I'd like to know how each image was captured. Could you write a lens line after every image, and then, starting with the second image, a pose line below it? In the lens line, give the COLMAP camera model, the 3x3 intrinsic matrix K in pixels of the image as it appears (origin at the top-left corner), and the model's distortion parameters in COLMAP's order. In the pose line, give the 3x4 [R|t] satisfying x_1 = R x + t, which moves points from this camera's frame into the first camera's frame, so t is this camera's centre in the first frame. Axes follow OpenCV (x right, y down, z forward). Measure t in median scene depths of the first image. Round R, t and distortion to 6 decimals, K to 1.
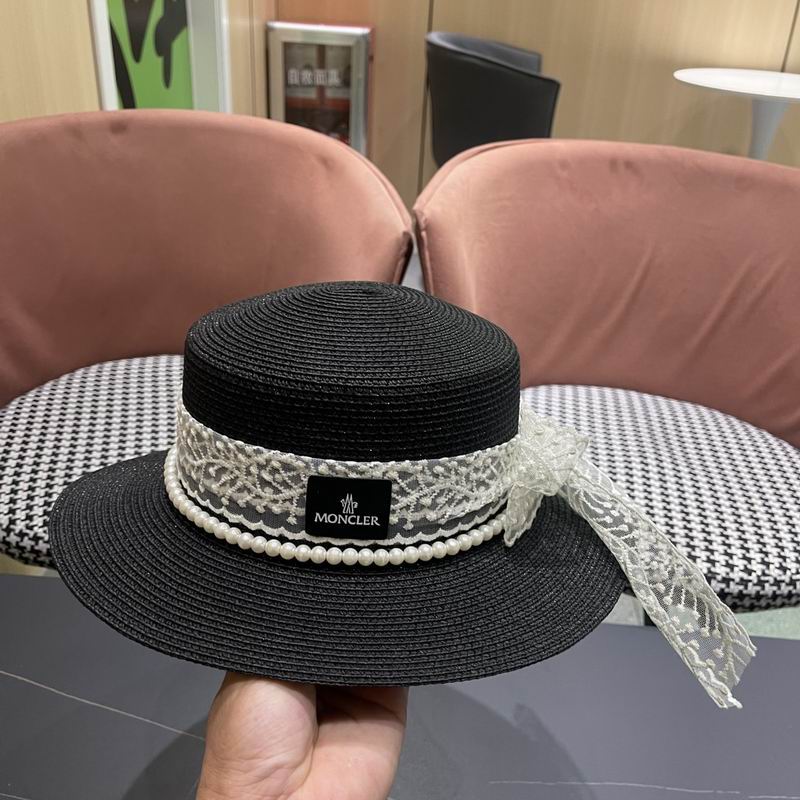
lens RADIAL K [[821.6, 0, 400.4], [0, 821.6, 394.5], [0, 0, 1]] dist [0.014790, 0.000000]
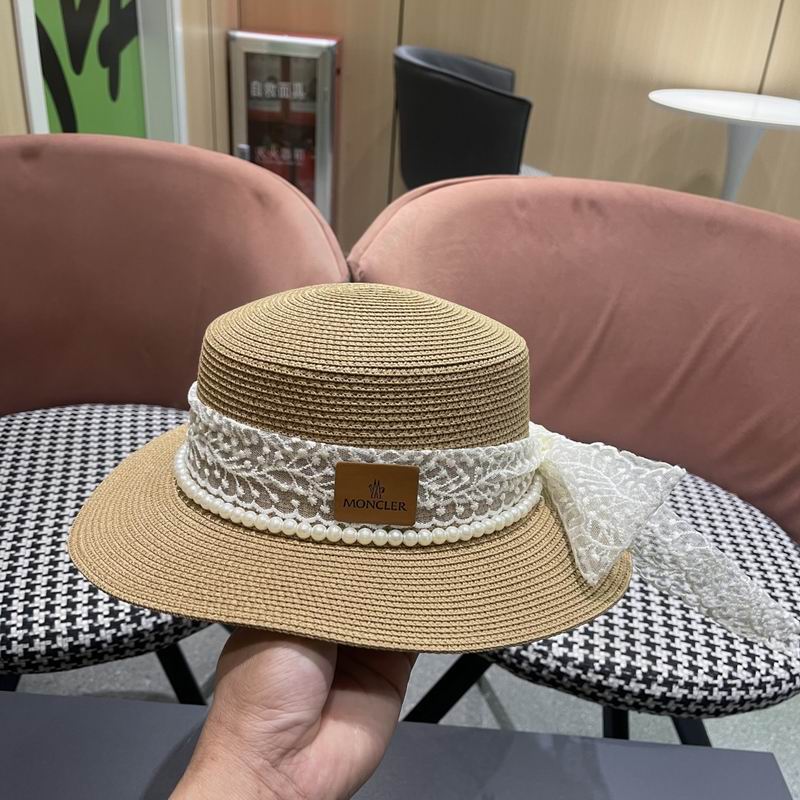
lens RADIAL K [[821.6, 0, 412.5], [0, 821.6, 400.9], [0, 0, 1]] dist [0.014790, 0.000000]
pose [[0.999310, 0.007152, 0.036441, 0.043856], [-0.007203, 0.999973, 0.001255, -0.059509], [-0.036431, -0.001516, 0.999335, 0.084907]]
